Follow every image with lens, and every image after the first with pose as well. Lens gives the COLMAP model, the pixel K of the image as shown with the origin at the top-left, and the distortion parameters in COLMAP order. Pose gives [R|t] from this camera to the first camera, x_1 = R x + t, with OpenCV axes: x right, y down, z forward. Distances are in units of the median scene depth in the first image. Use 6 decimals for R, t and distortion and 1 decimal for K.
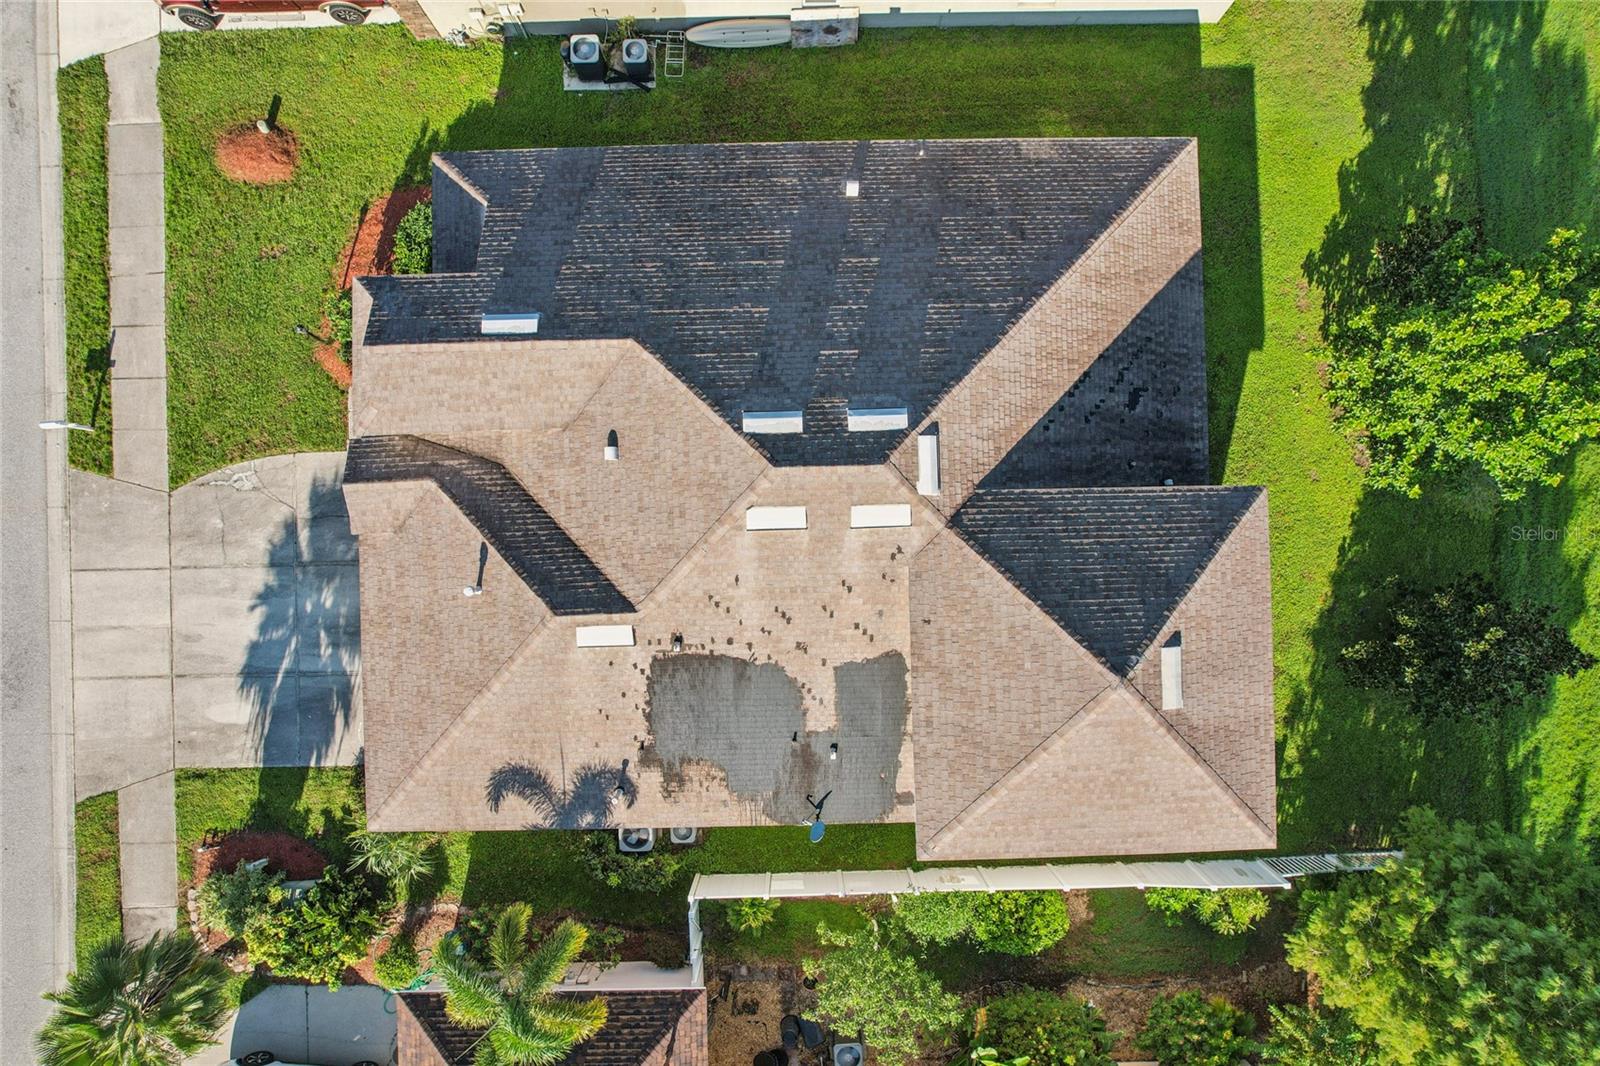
lens RADIAL K [[1020.0, 0, 805.8], [0, 1020.0, 536.1], [0, 0, 1]] dist [-0.012720, 0.003648]
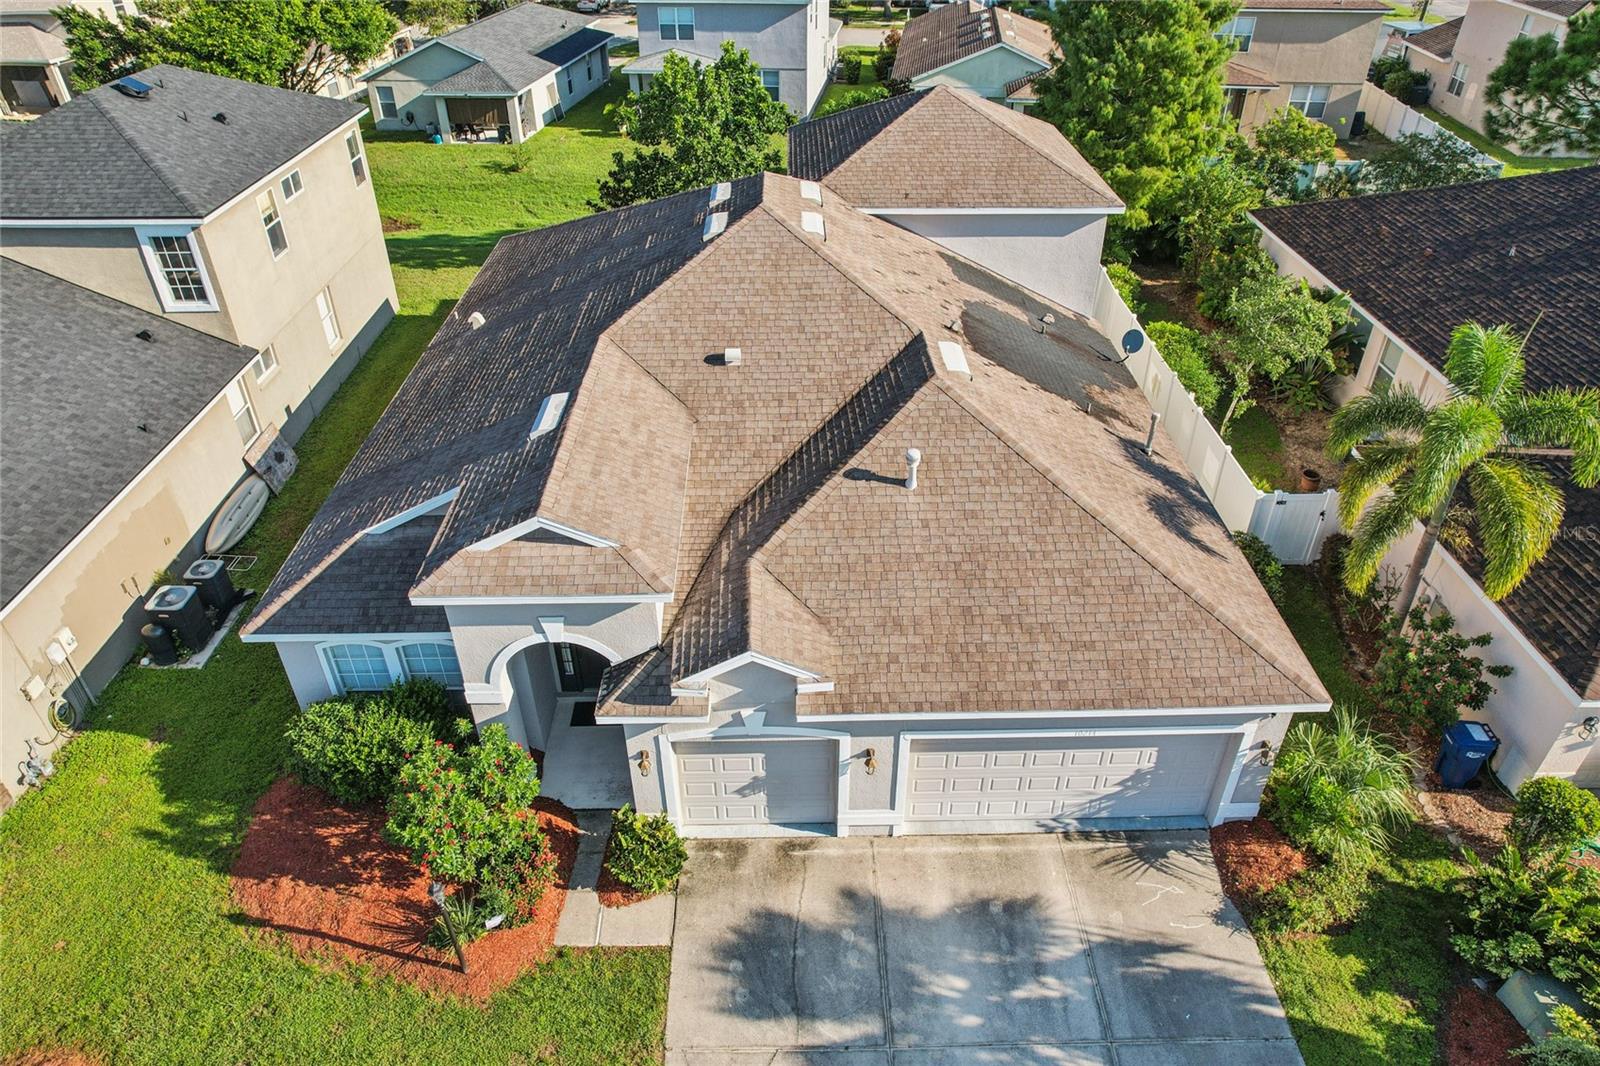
lens RADIAL K [[1020.0, 0, 799.8], [0, 1020.0, 530.2], [0, 0, 1]] dist [-0.012720, 0.003648]
pose [[0.015136, -0.587007, 0.809440, -0.759000], [0.999866, 0.013897, -0.008619, -0.014521], [-0.006190, 0.809463, 0.587139, 0.508491]]
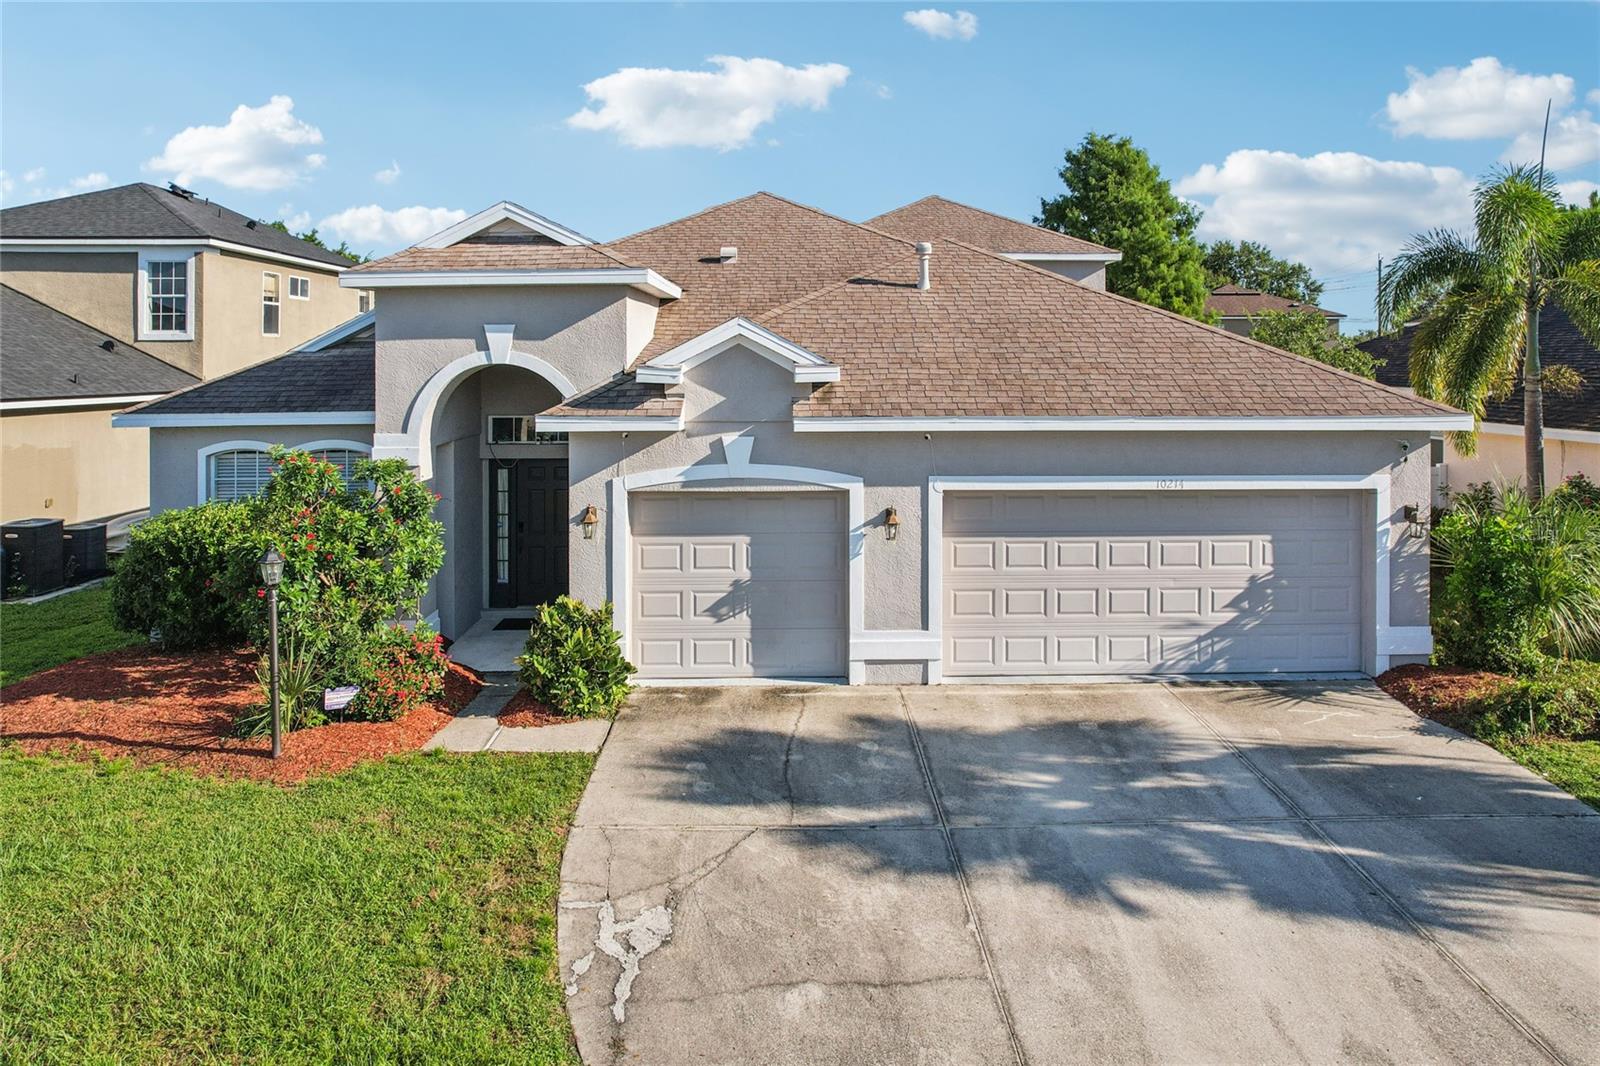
lens RADIAL K [[1069.6, 0, 799.7], [0, 1069.6, 393.3], [0, 0, 1]] dist [-0.012566, 0.003357]
pose [[0.013154, -0.015514, 0.999793, -0.818996], [0.999819, 0.013984, -0.012937, -0.011612], [-0.013780, 0.999782, 0.015695, 0.873477]]
